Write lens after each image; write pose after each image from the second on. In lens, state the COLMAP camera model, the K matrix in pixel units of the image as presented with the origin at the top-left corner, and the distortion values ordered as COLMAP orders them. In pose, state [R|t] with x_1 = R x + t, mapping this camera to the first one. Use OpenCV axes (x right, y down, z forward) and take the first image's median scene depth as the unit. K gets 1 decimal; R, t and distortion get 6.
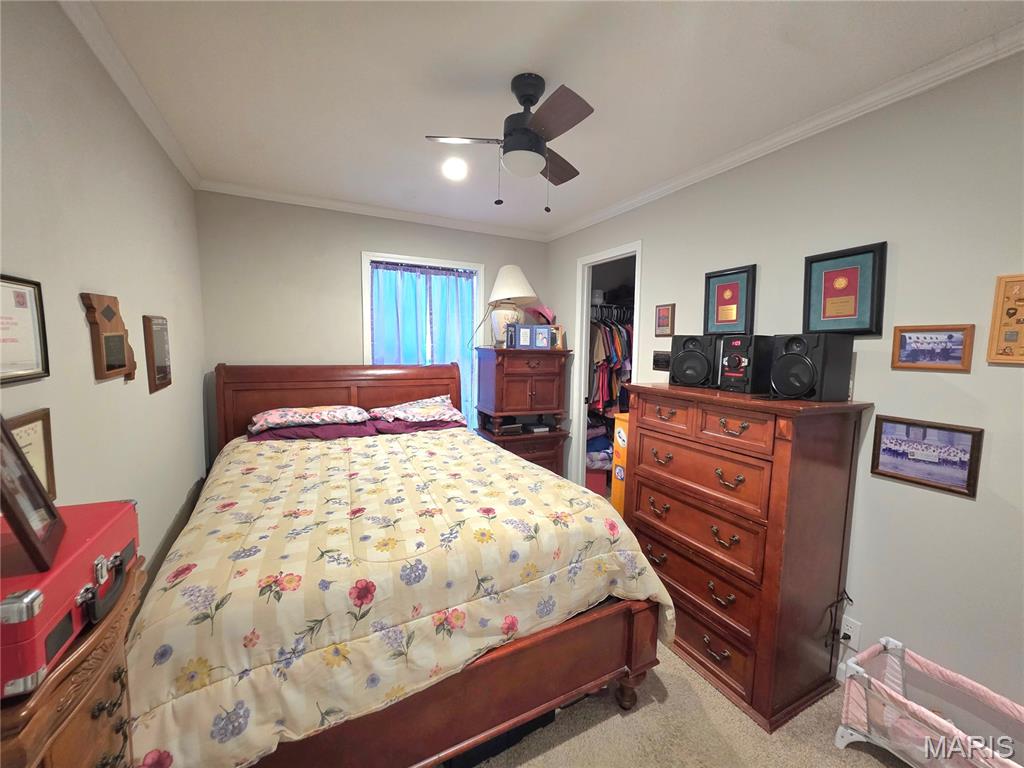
lens RADIAL K [[408.2, 0, 516.5], [0, 408.2, 382.8], [0, 0, 1]] dist [0.003575, -0.000081]
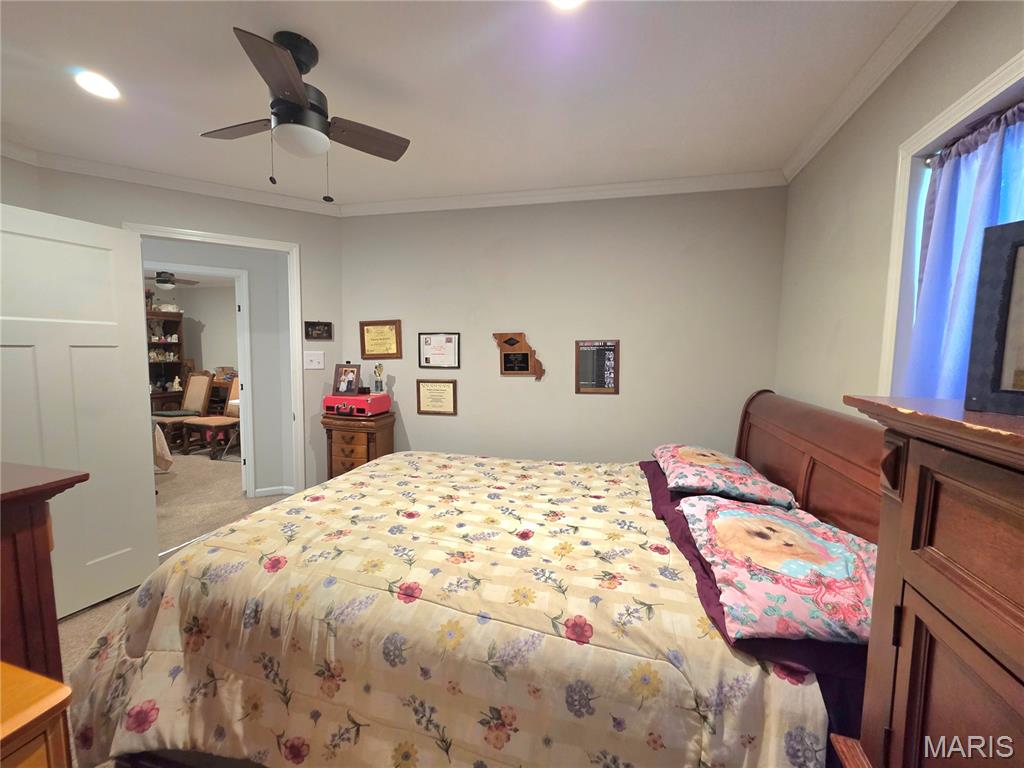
lens RADIAL K [[415.8, 0, 522.8], [0, 415.8, 383.4], [0, 0, 1]] dist [0.001880, 0.000137]
pose [[-0.667552, 0.025926, -0.744111, 0.361838], [-0.101905, 0.986807, 0.125803, -0.187580], [0.737556, 0.159809, -0.656103, 1.946140]]
